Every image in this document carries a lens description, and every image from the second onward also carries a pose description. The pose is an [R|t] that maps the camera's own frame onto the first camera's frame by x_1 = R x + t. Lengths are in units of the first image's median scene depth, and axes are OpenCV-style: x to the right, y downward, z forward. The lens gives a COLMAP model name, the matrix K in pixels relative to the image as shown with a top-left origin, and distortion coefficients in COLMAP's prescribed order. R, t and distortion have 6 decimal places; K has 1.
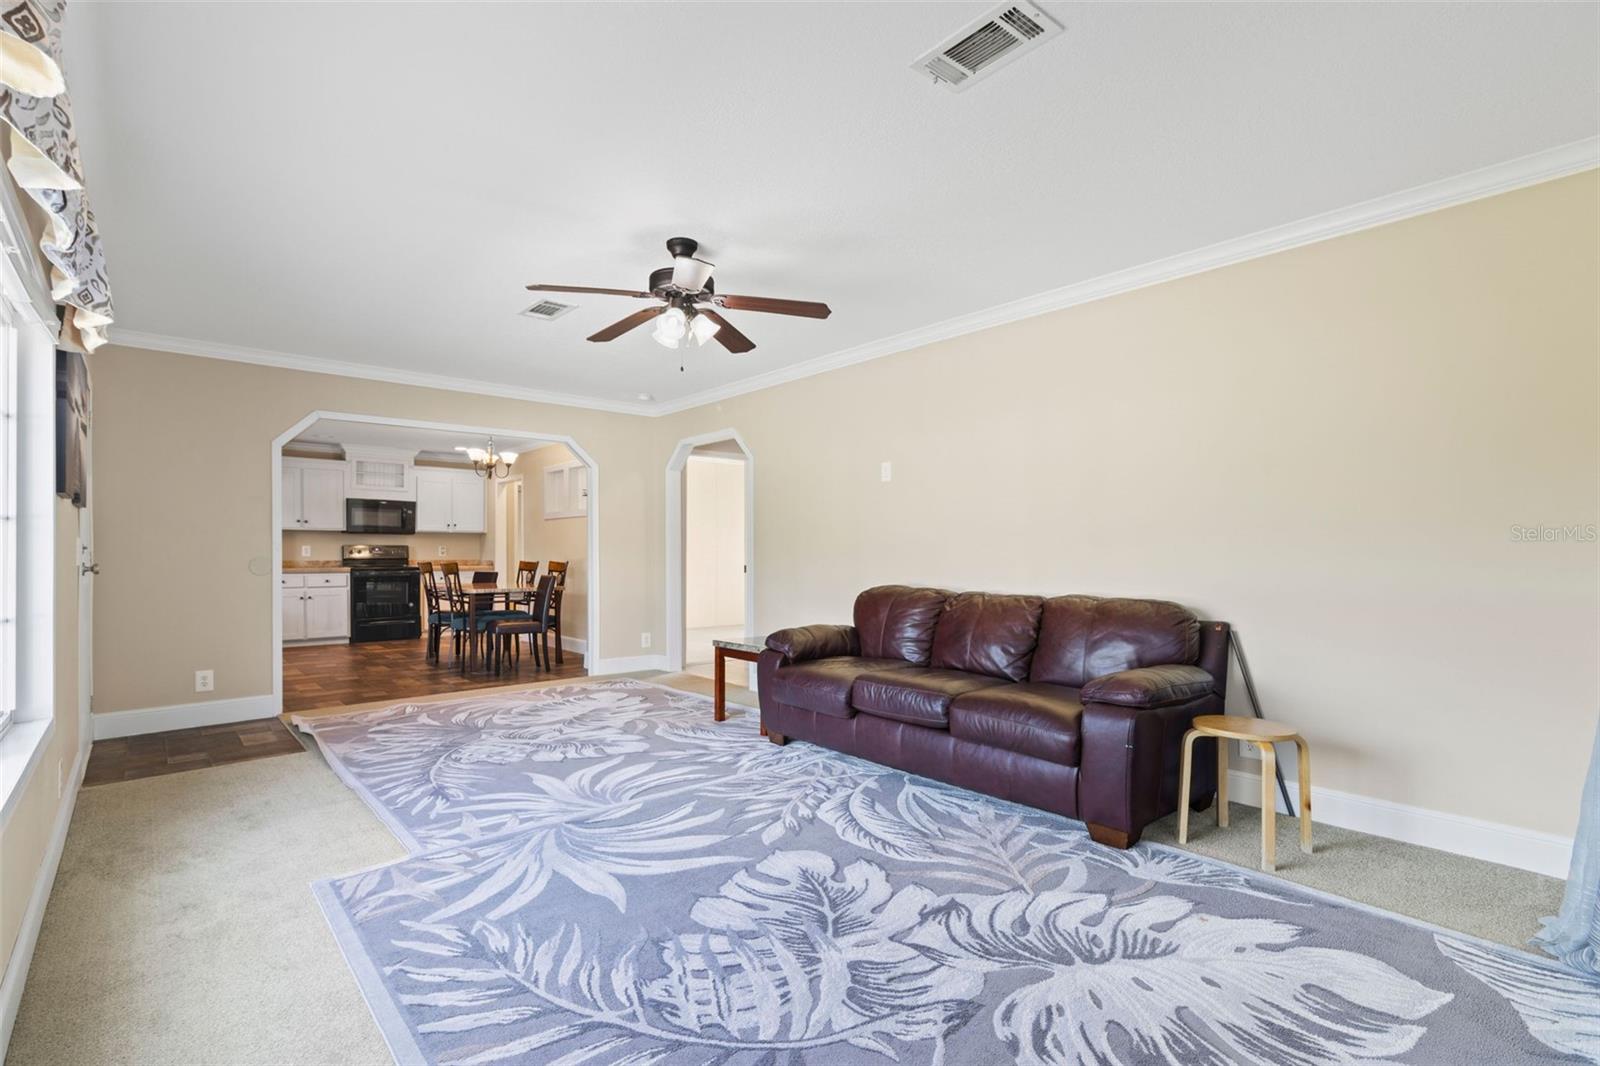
lens RADIAL K [[752.1, 0, 806.4], [0, 752.1, 558.0], [0, 0, 1]] dist [0.001360, 0.003258]
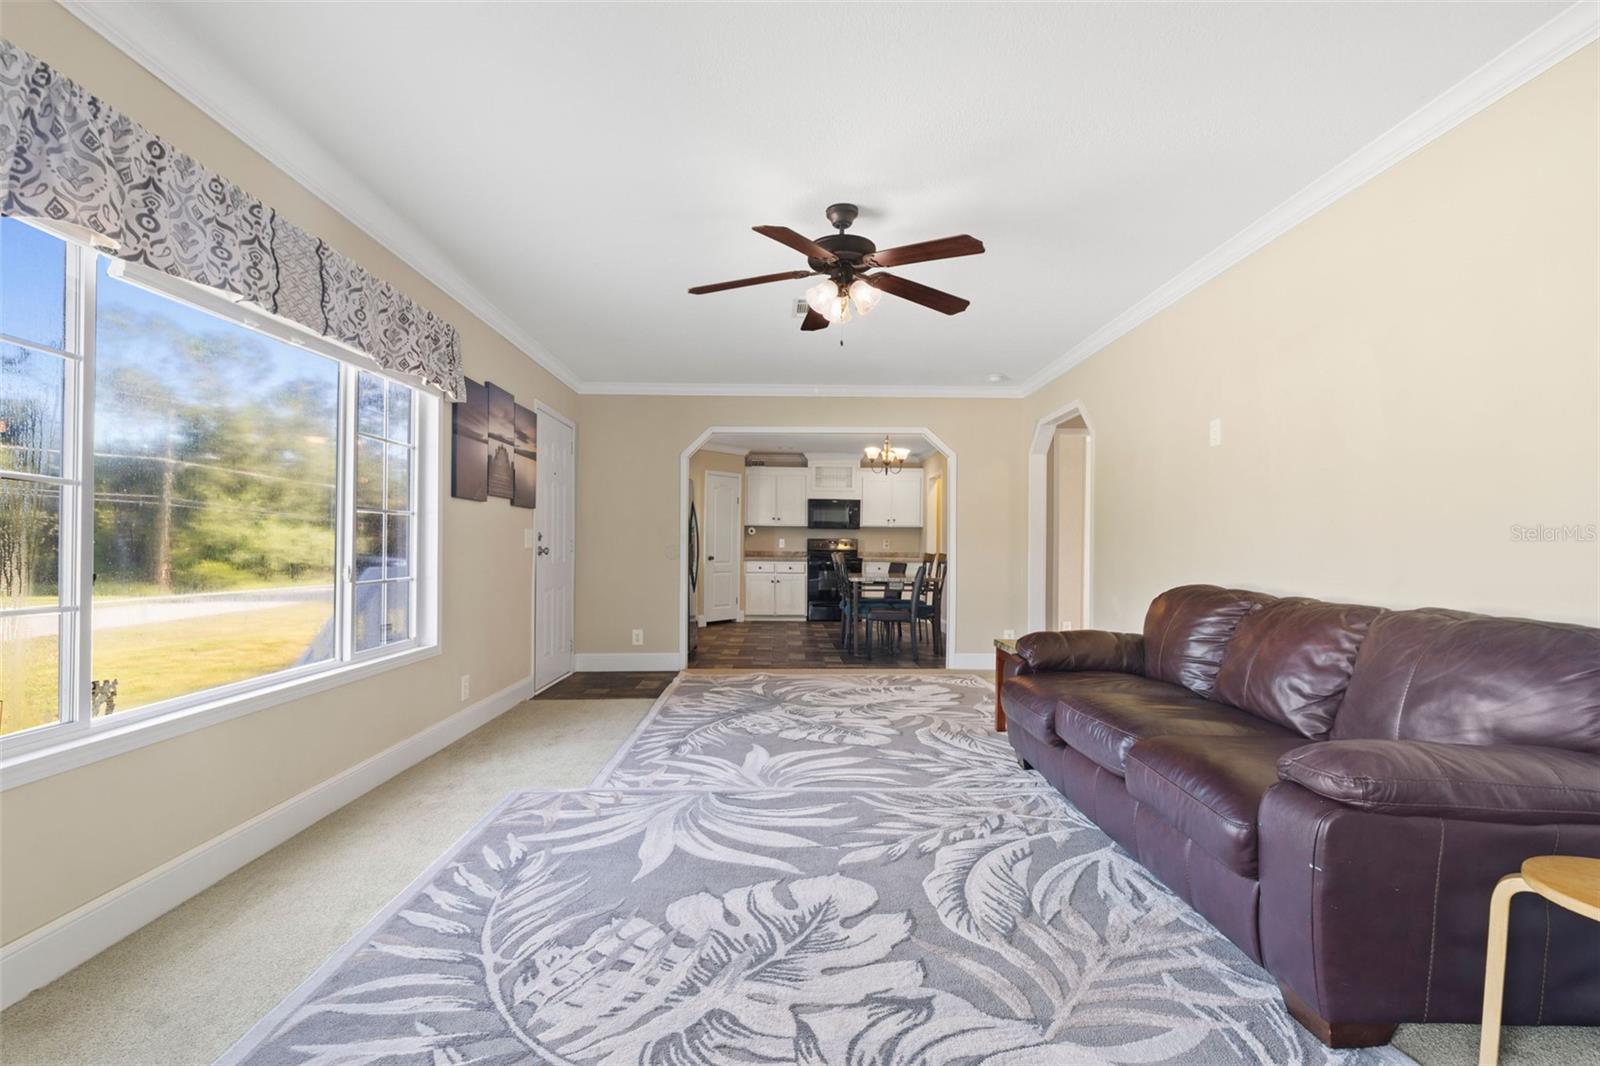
lens RADIAL K [[752.1, 0, 795.2], [0, 752.1, 550.5], [0, 0, 1]] dist [0.001360, 0.003258]
pose [[0.759828, 0.008312, -0.650071, 0.397139], [-0.012217, 0.999924, -0.001494, 0.011256], [0.650009, 0.009077, 0.759872, 0.239775]]
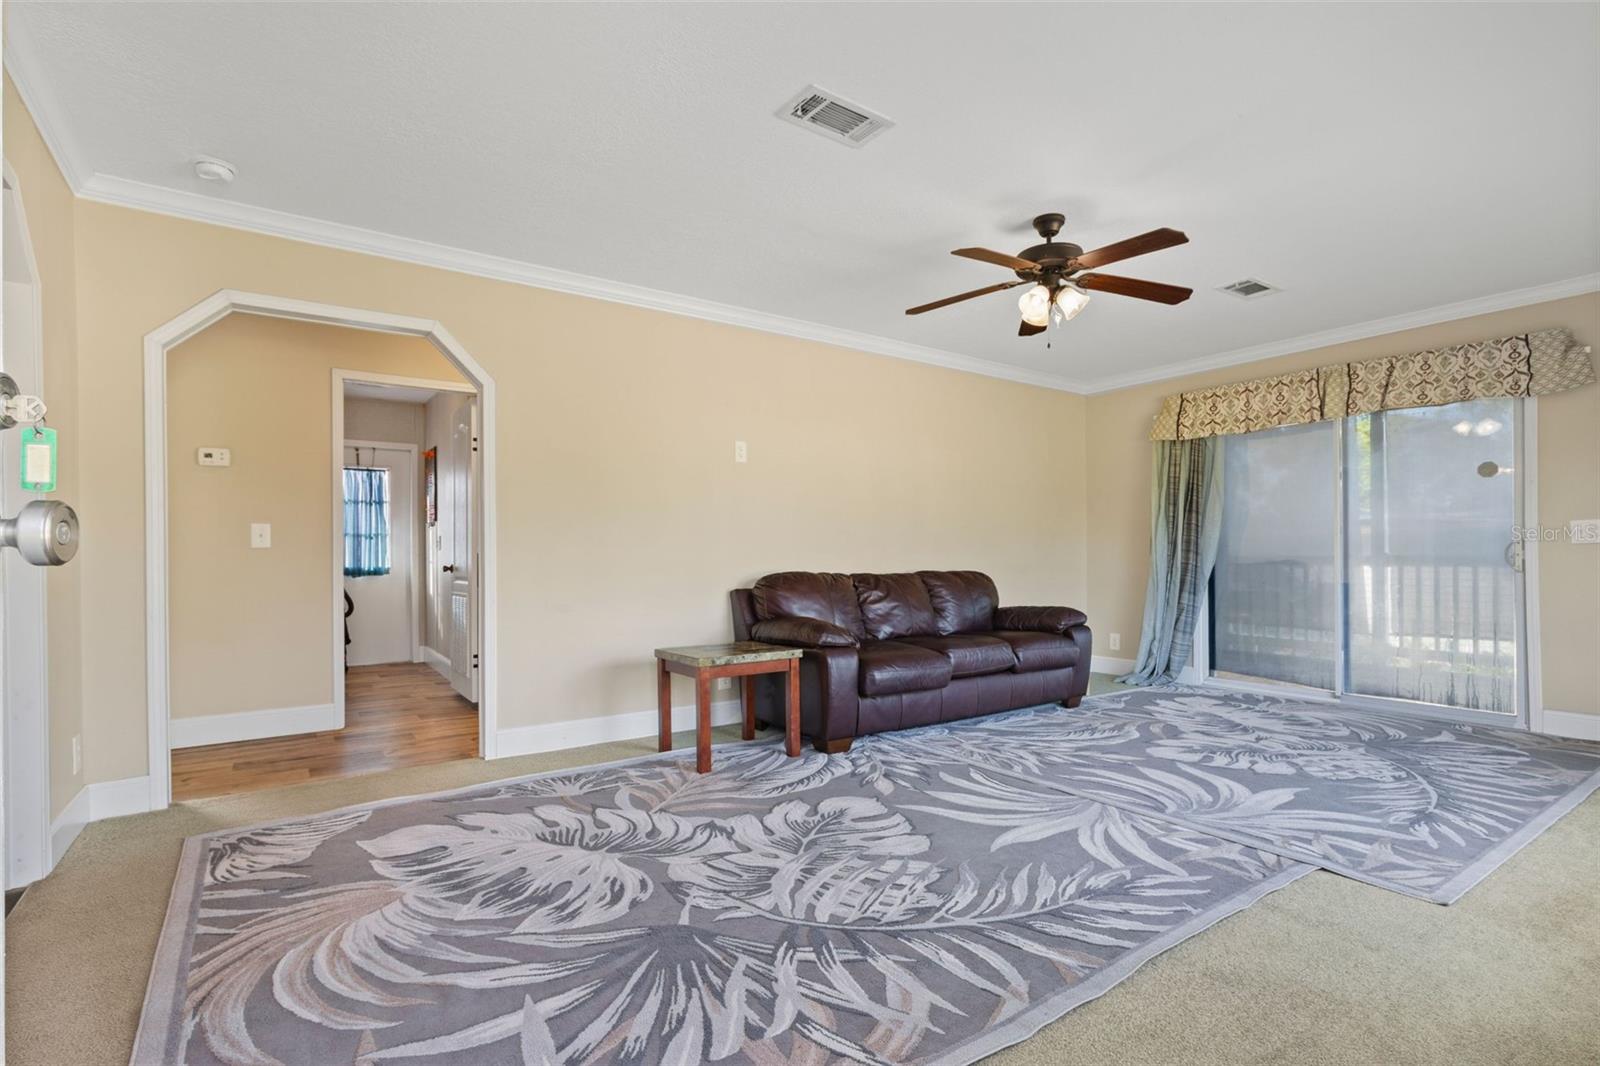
lens RADIAL K [[752.1, 0, 804.3], [0, 752.1, 555.8], [0, 0, 1]] dist [0.001360, 0.003258]
pose [[0.111039, -0.000568, 0.993816, -1.158759], [0.010690, 0.999943, -0.000623, 0.021705], [-0.993759, 0.010693, 0.111039, 1.185047]]
